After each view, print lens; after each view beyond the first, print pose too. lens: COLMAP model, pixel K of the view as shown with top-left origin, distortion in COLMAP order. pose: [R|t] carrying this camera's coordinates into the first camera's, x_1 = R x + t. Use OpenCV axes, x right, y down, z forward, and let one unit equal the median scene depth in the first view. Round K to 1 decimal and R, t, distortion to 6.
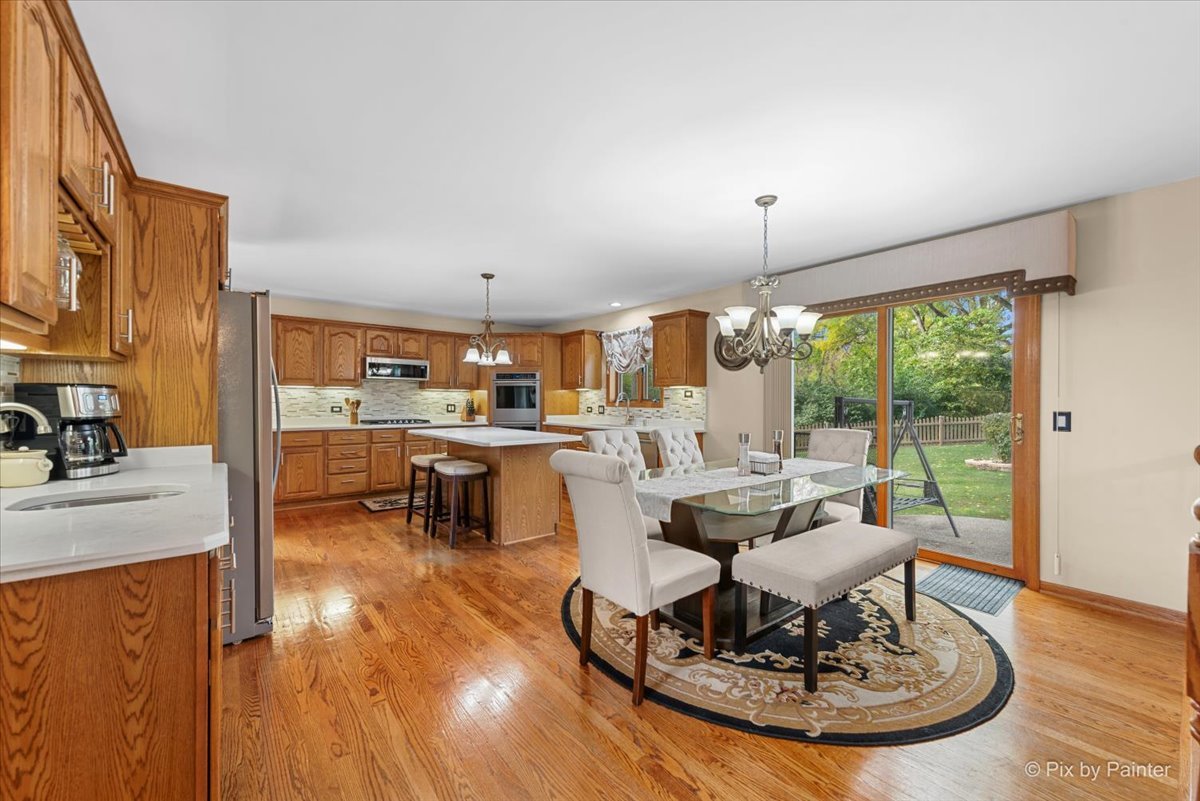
lens RADIAL K [[469.6, 0, 604.5], [0, 469.6, 400.2], [0, 0, 1]] dist [0.029291, -0.000101]
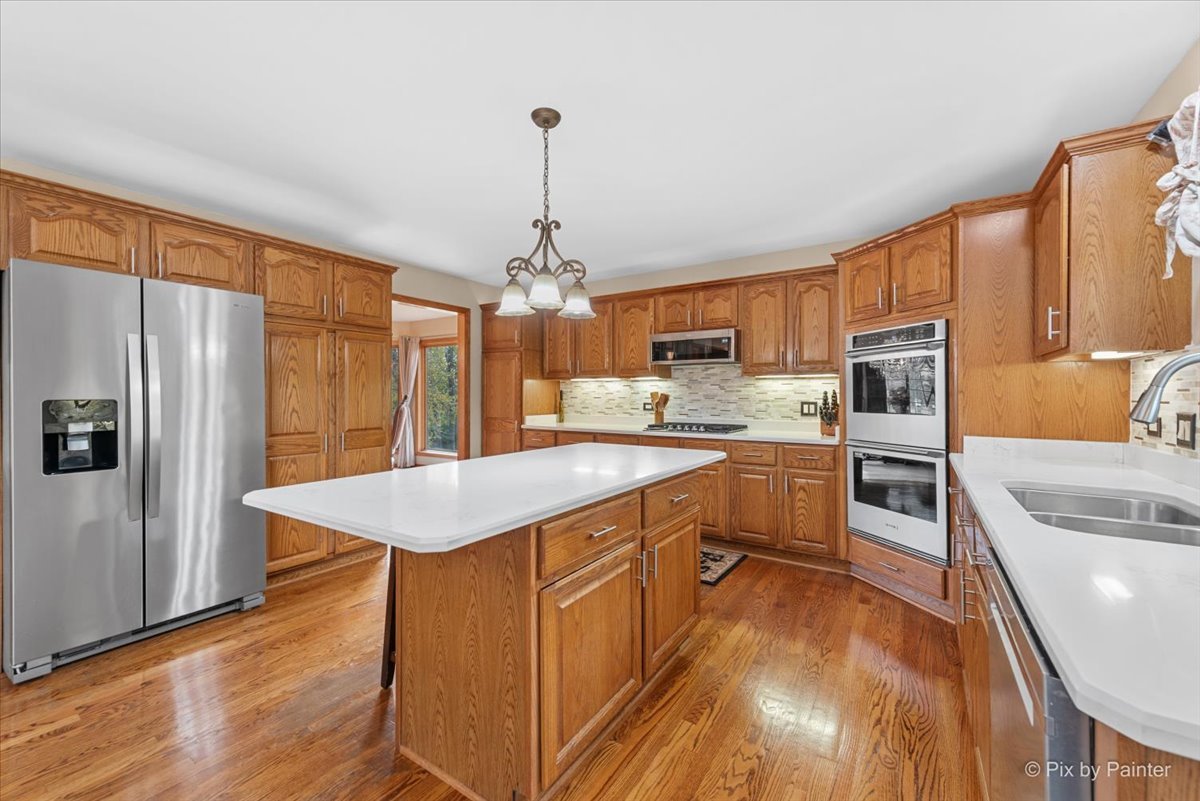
lens RADIAL K [[476.9, 0, 601.4], [0, 476.9, 394.0], [0, 0, 1]] dist [0.009903, -0.000258]
pose [[0.313371, -0.005019, -0.949618, 0.148237], [0.000047, 0.999986, -0.005270, 0.002301], [0.949631, 0.001607, 0.313366, 0.659889]]
